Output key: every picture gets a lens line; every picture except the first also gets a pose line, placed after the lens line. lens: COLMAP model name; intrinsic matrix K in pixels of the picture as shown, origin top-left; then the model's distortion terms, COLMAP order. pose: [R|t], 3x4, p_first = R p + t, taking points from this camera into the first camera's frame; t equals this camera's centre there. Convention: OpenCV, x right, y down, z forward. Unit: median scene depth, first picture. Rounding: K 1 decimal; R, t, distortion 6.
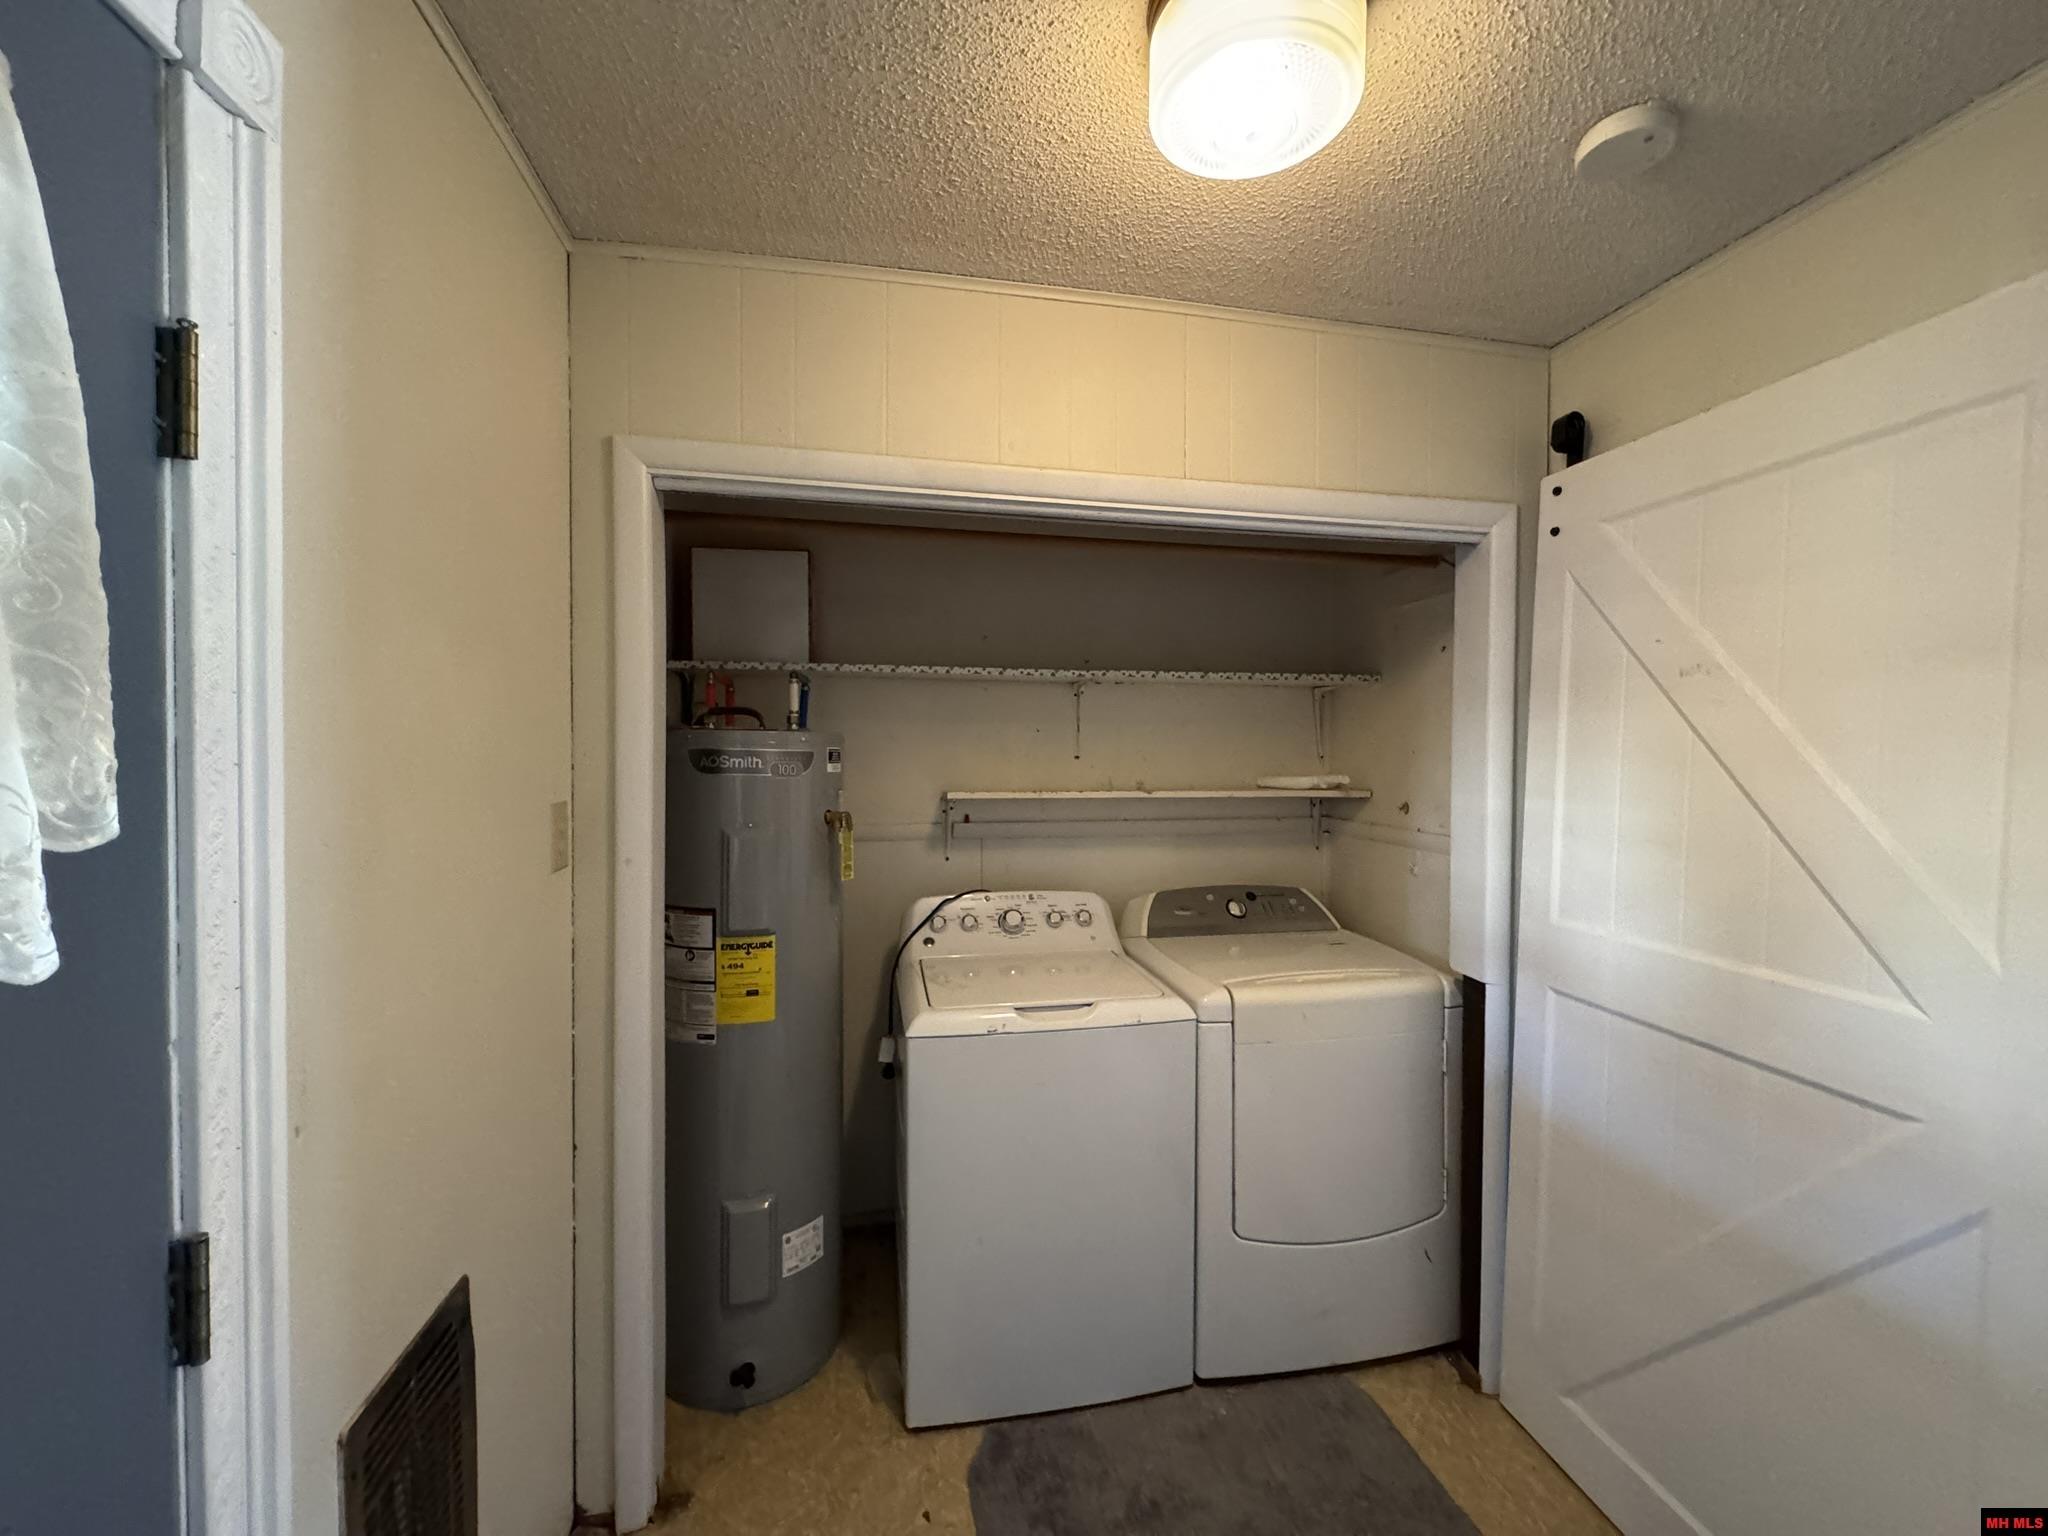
lens RADIAL K [[813.8, 0, 1023.7], [0, 813.8, 775.3], [0, 0, 1]] dist [-0.000986, -0.000137]
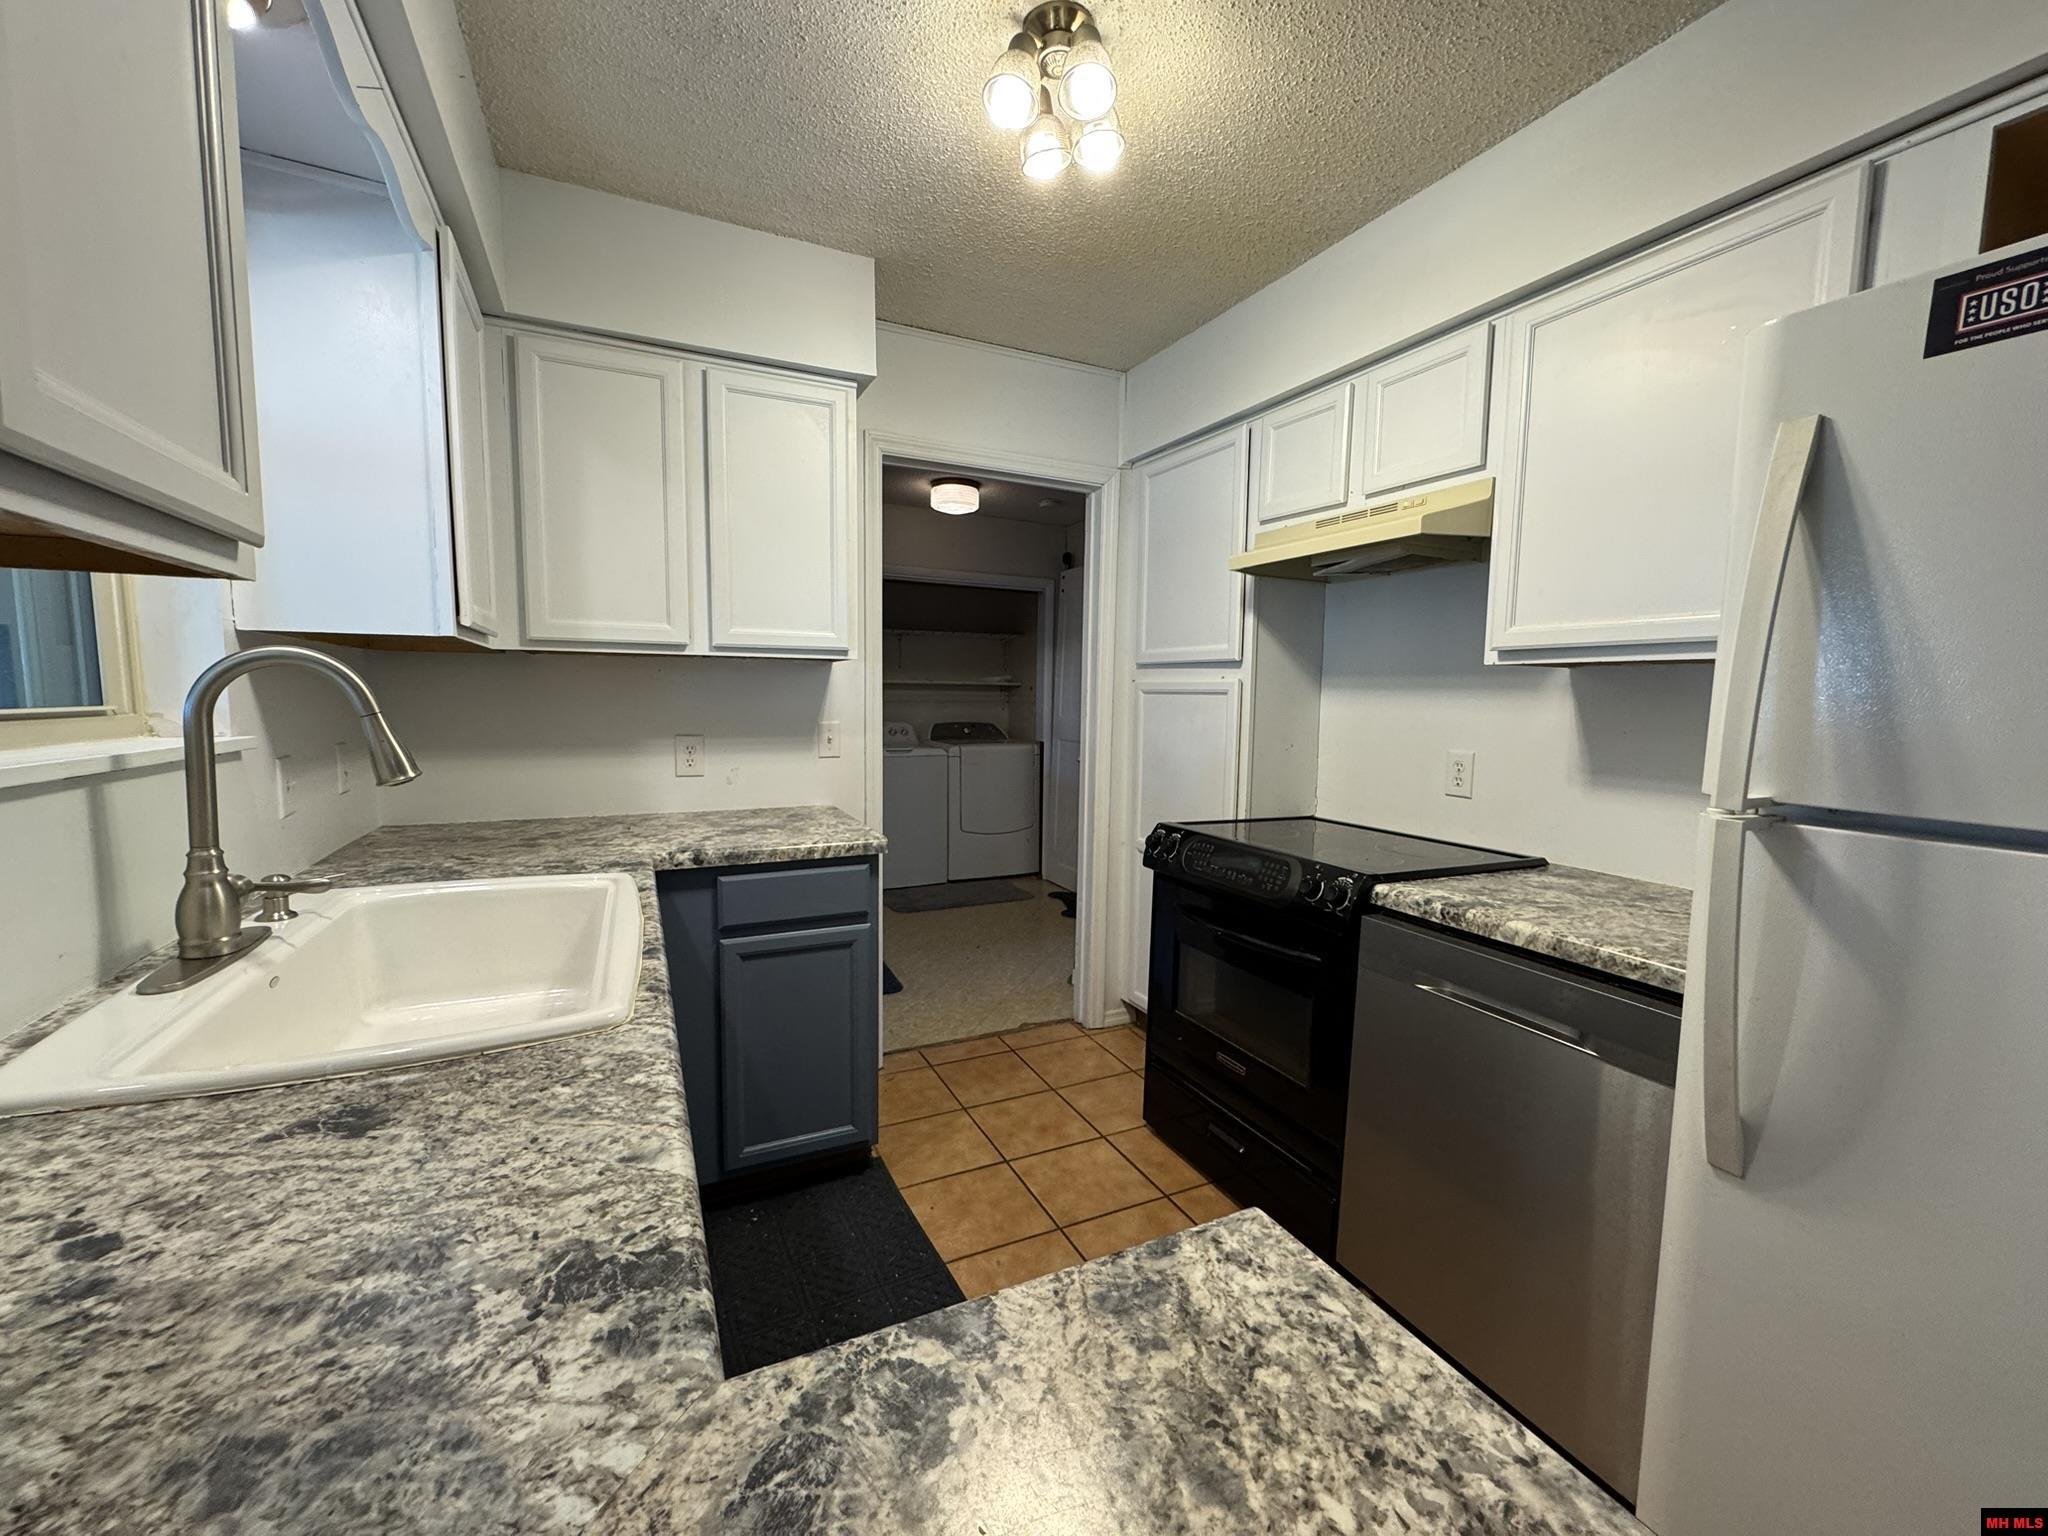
lens RADIAL K [[813.8, 0, 1022.3], [0, 813.8, 770.1], [0, 0, 1]] dist [-0.000986, -0.000137]
pose [[0.965768, -0.012248, 0.259119, -0.215459], [-0.011389, 0.995920, 0.089521, 0.063242], [-0.259158, -0.089408, 0.961688, -1.427054]]
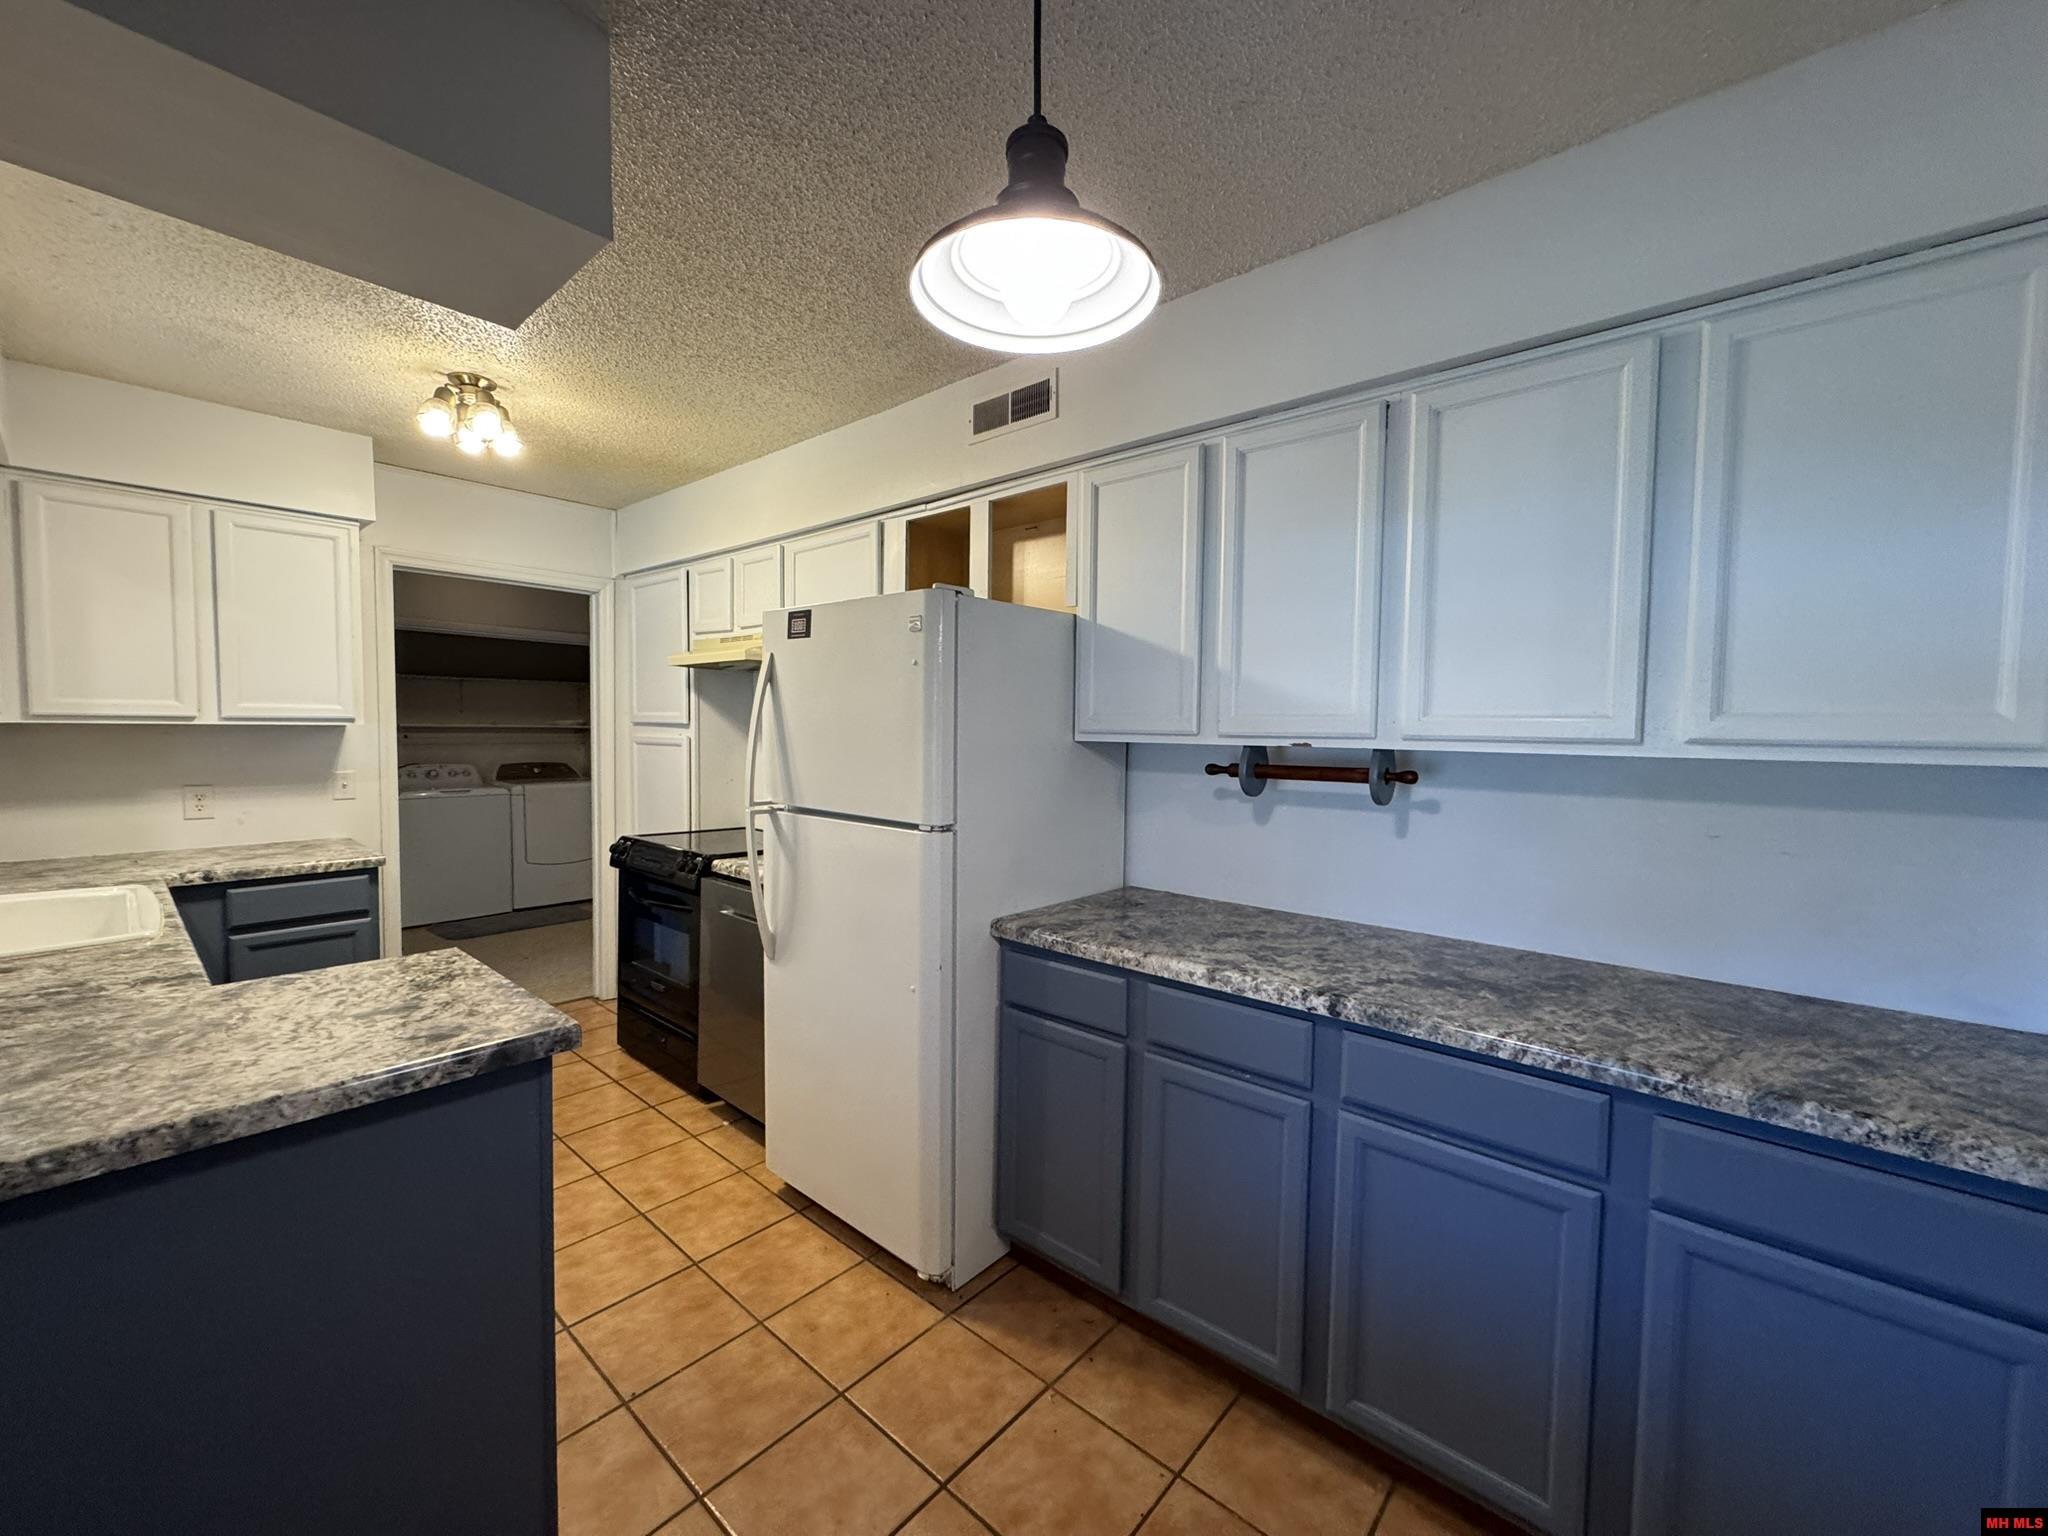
lens RADIAL K [[813.8, 0, 1020.9], [0, 813.8, 768.2], [0, 0, 1]] dist [-0.000986, -0.000137]
pose [[0.785813, -0.022797, 0.618044, -0.135309], [-0.008029, 0.998860, 0.047053, 0.021488], [-0.618412, -0.041937, 0.784734, -2.069486]]
